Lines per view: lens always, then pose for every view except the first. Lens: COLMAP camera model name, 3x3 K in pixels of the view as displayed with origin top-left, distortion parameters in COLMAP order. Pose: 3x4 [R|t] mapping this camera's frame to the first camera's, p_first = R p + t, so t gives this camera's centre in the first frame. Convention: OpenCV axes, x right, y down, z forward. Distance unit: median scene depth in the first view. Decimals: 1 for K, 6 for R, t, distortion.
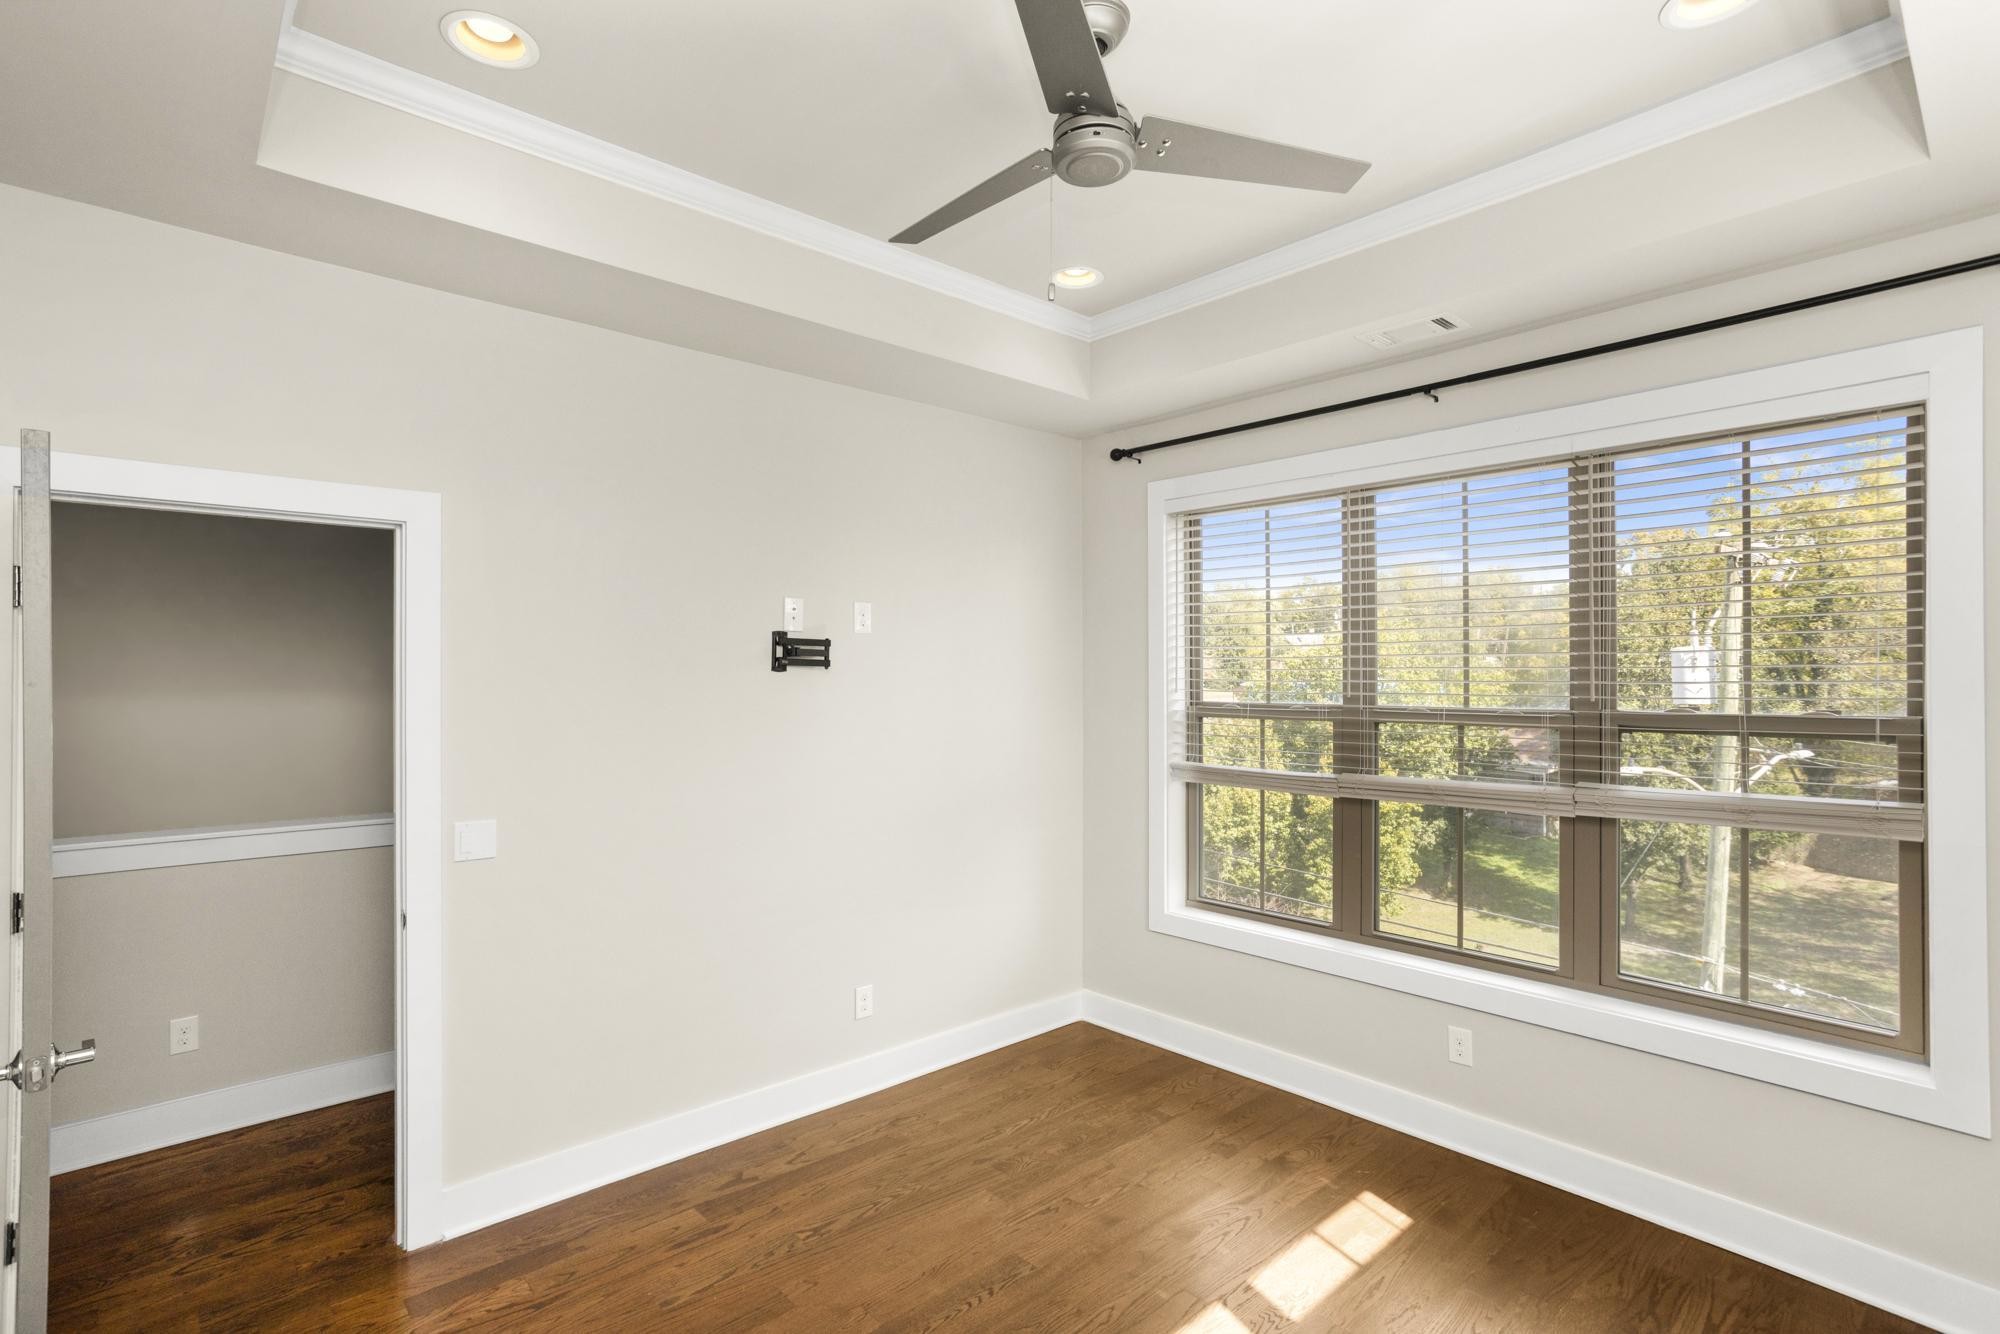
lens RADIAL K [[984.0, 0, 994.0], [0, 984.0, 680.0], [0, 0, 1]] dist [-0.044811, 0.023353]
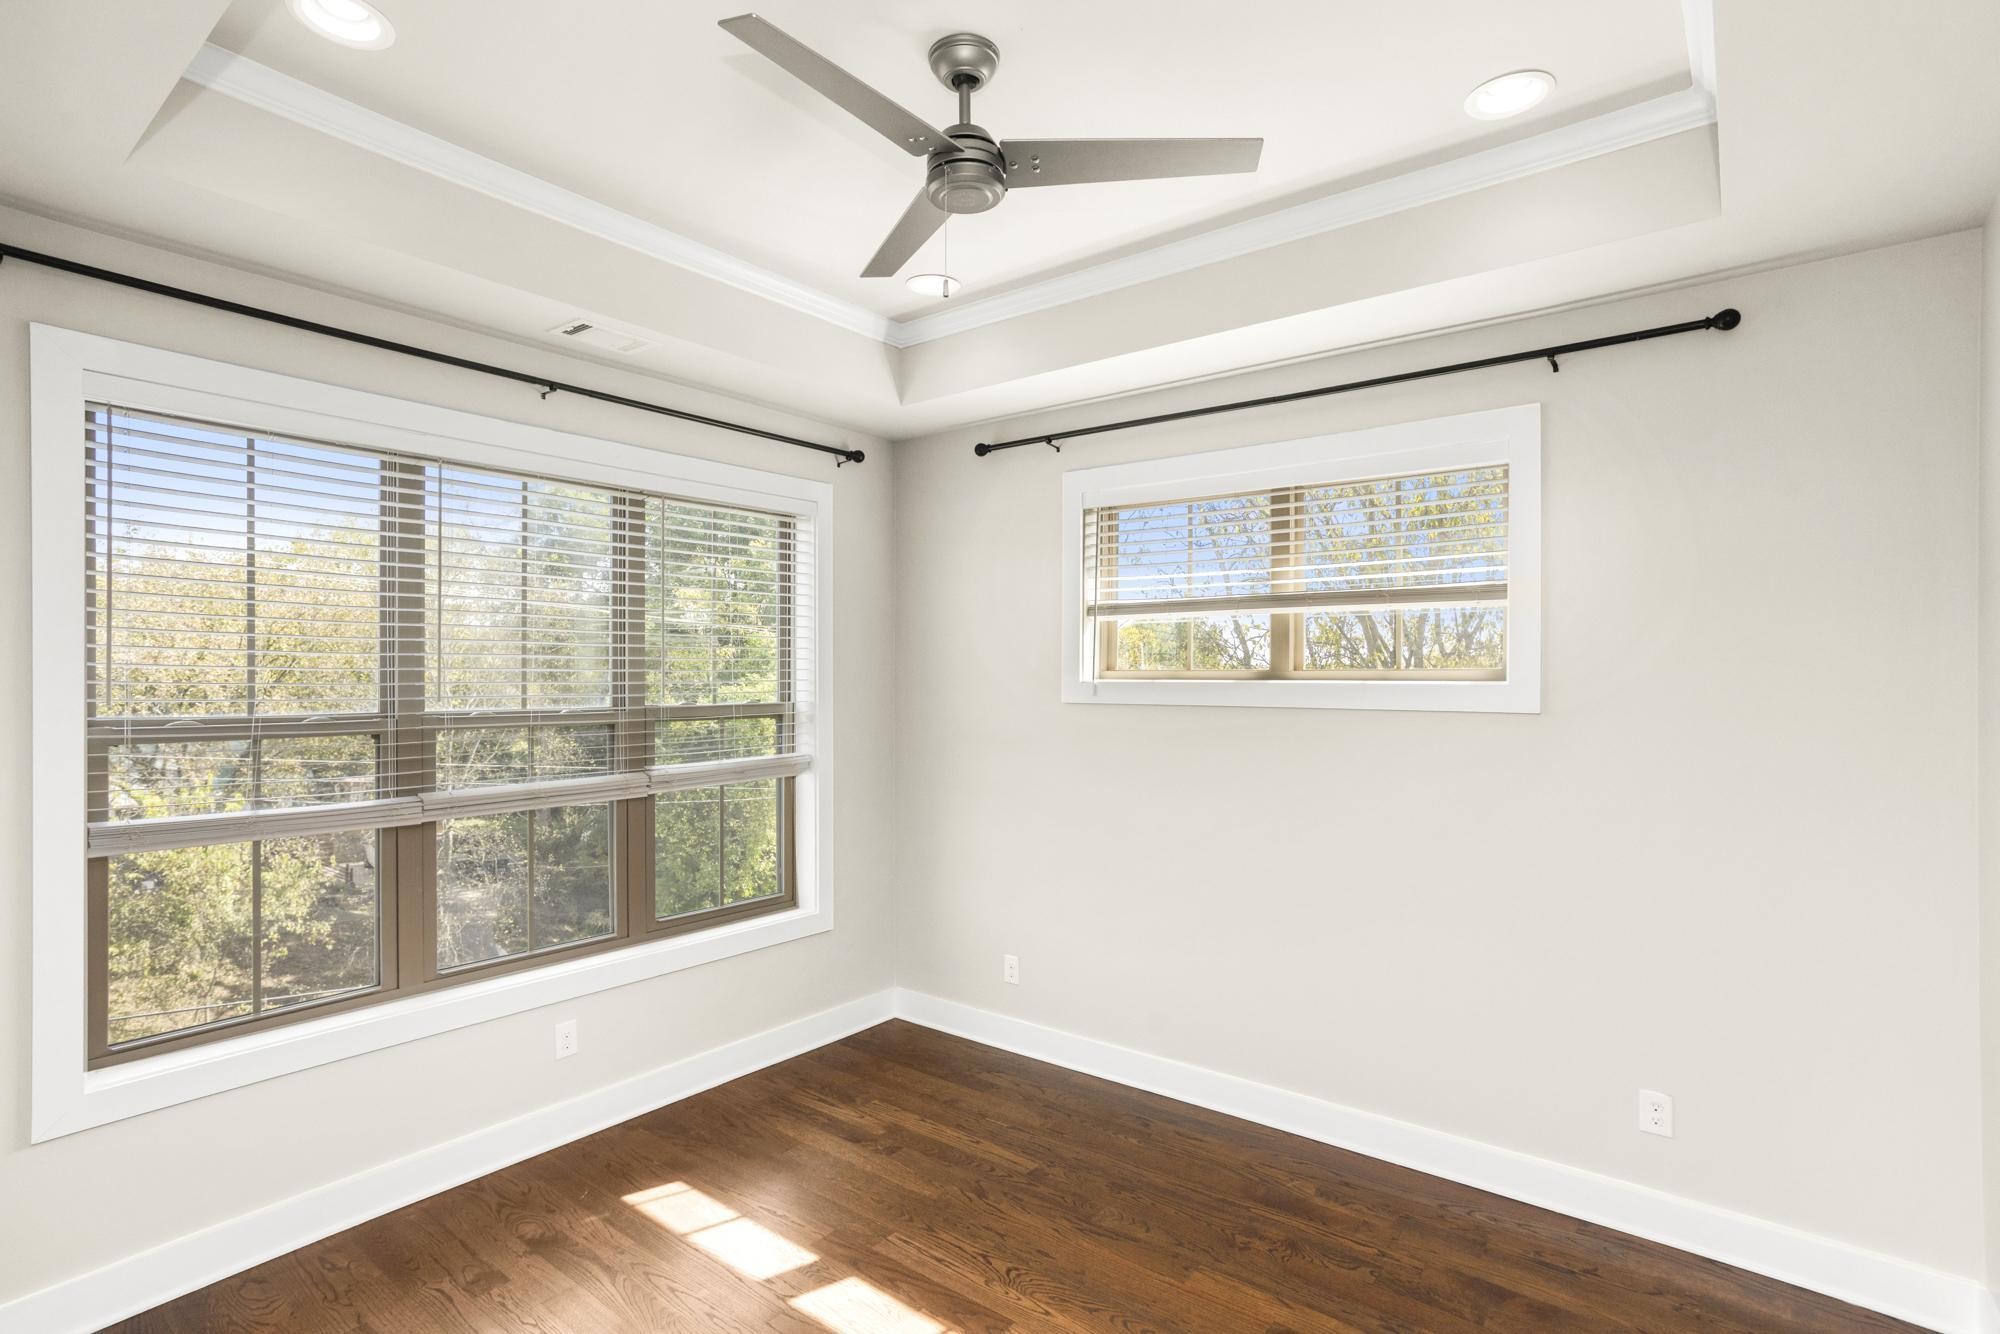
lens RADIAL K [[984.0, 0, 994.0], [0, 984.0, 680.0], [0, 0, 1]] dist [-0.044811, 0.023353]
pose [[-0.194254, -0.007351, 0.980924, -0.640756], [-0.000361, 0.999972, 0.007422, -0.009953], [-0.980951, 0.001088, -0.194252, 0.794601]]
